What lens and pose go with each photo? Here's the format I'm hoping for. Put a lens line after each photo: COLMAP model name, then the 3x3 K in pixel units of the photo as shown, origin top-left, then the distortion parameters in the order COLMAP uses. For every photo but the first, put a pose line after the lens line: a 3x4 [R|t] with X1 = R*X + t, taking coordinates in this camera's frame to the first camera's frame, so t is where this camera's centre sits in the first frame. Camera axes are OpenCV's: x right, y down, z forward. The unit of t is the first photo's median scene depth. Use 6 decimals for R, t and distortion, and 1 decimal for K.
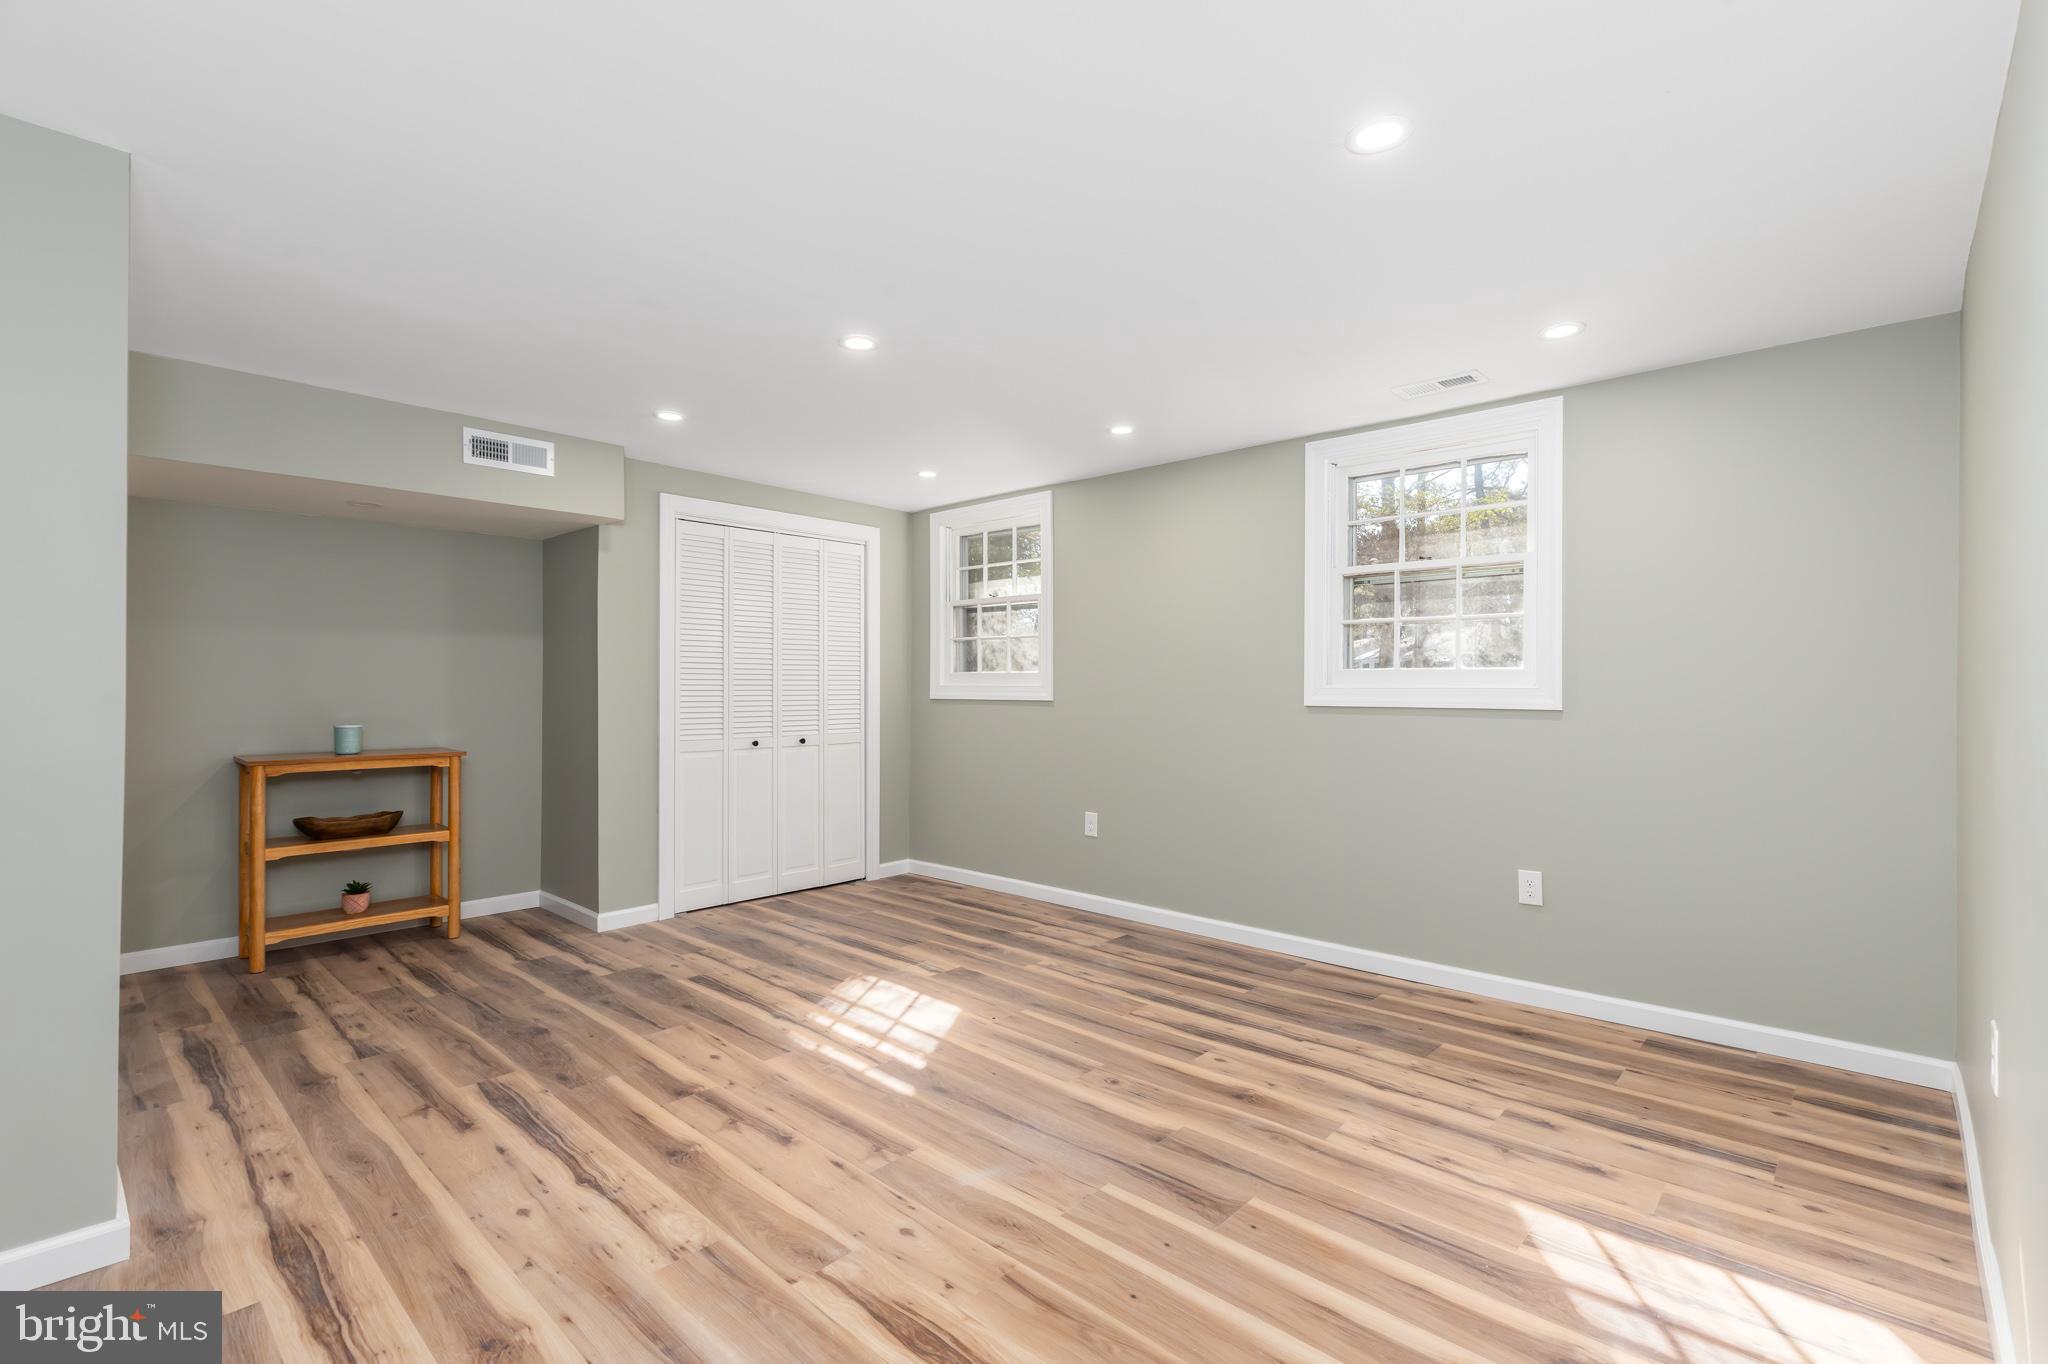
lens RADIAL K [[925.7, 0, 1038.7], [0, 925.7, 688.7], [0, 0, 1]] dist [0.009783, -0.001744]
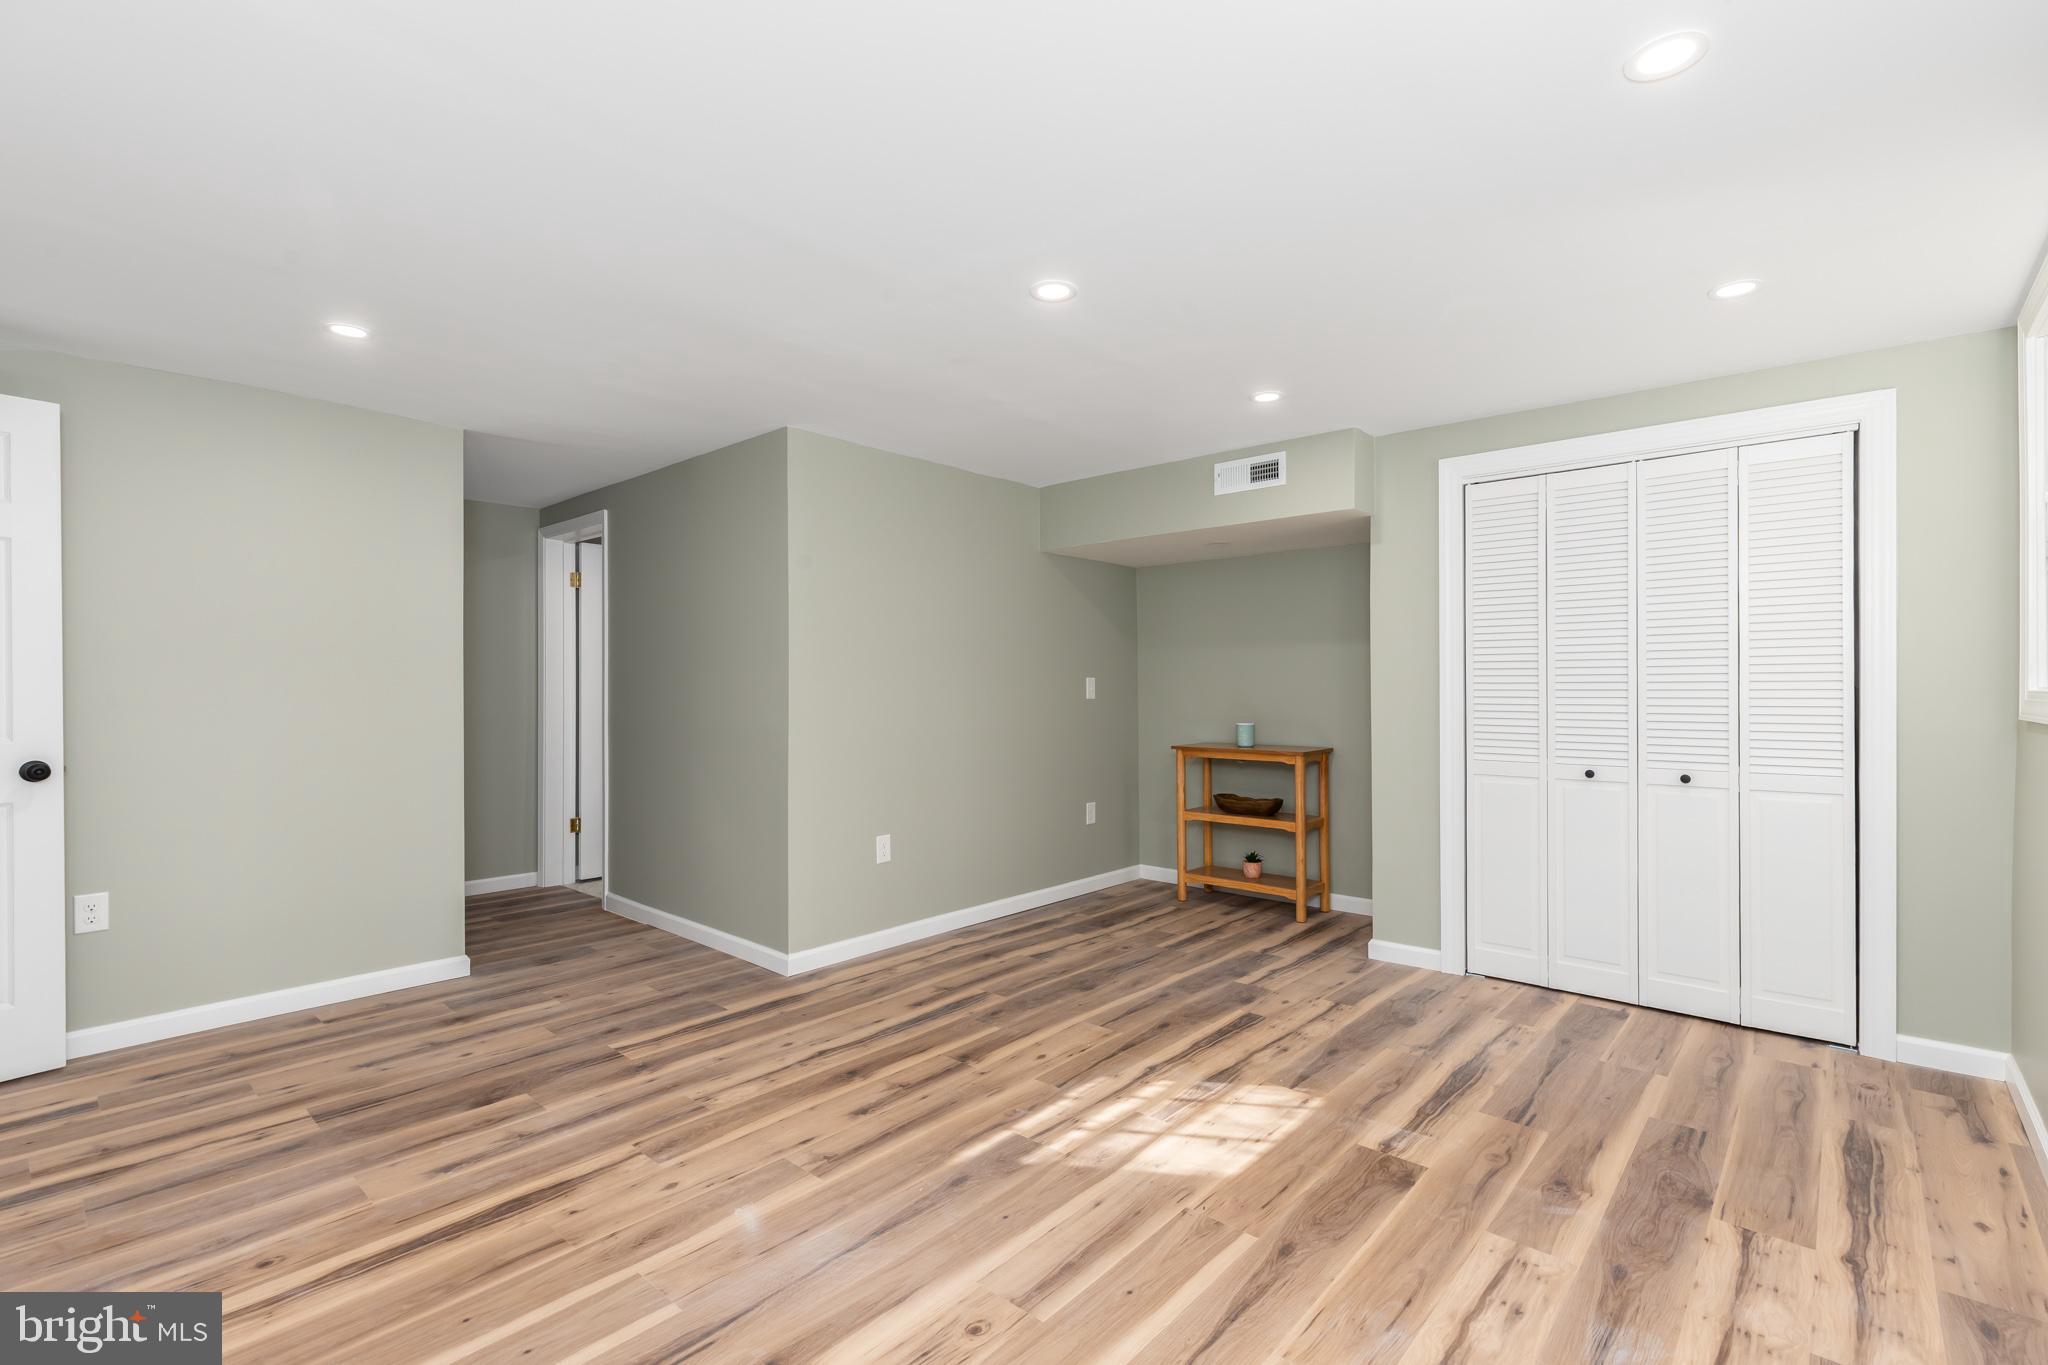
lens RADIAL K [[925.7, 0, 1020.6], [0, 925.7, 695.7], [0, 0, 1]] dist [0.009783, -0.001744]
pose [[0.007447, 0.006411, -0.999952, 0.638959], [-0.000838, 0.999979, 0.006405, -0.006276], [0.999972, 0.000790, 0.007452, 0.927716]]
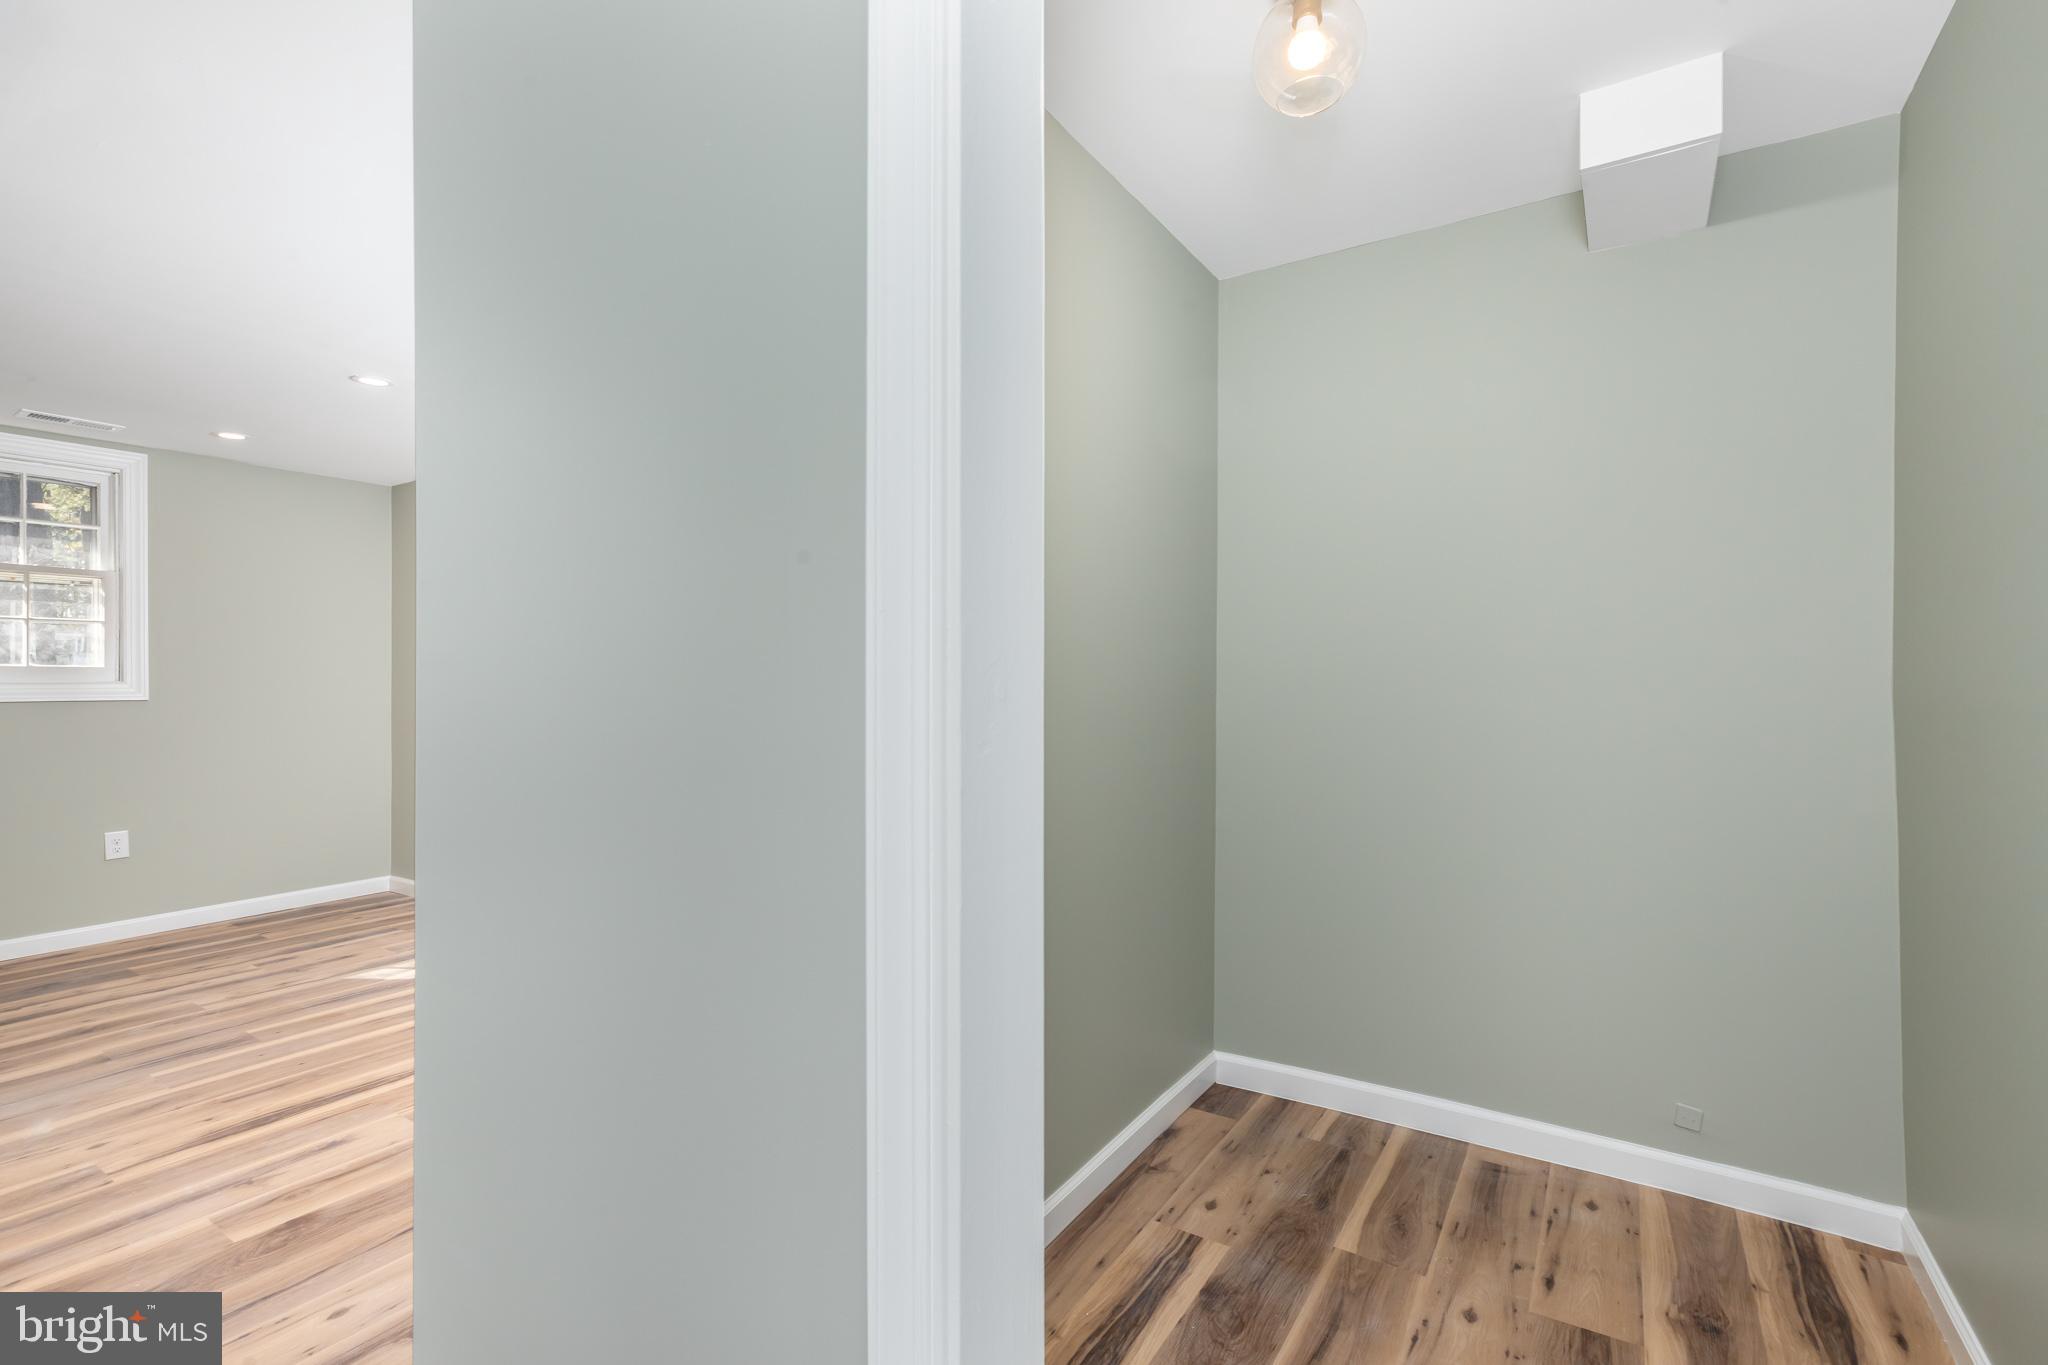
lens RADIAL K [[925.7, 0, 1008.9], [0, 925.7, 671.0], [0, 0, 1]] dist [0.009783, -0.001744]
pose [[-0.156305, 0.011571, 0.987641, -0.984330], [-0.000463, 0.999930, -0.011788, -0.001106], [-0.987709, -0.002300, -0.156289, 0.030732]]
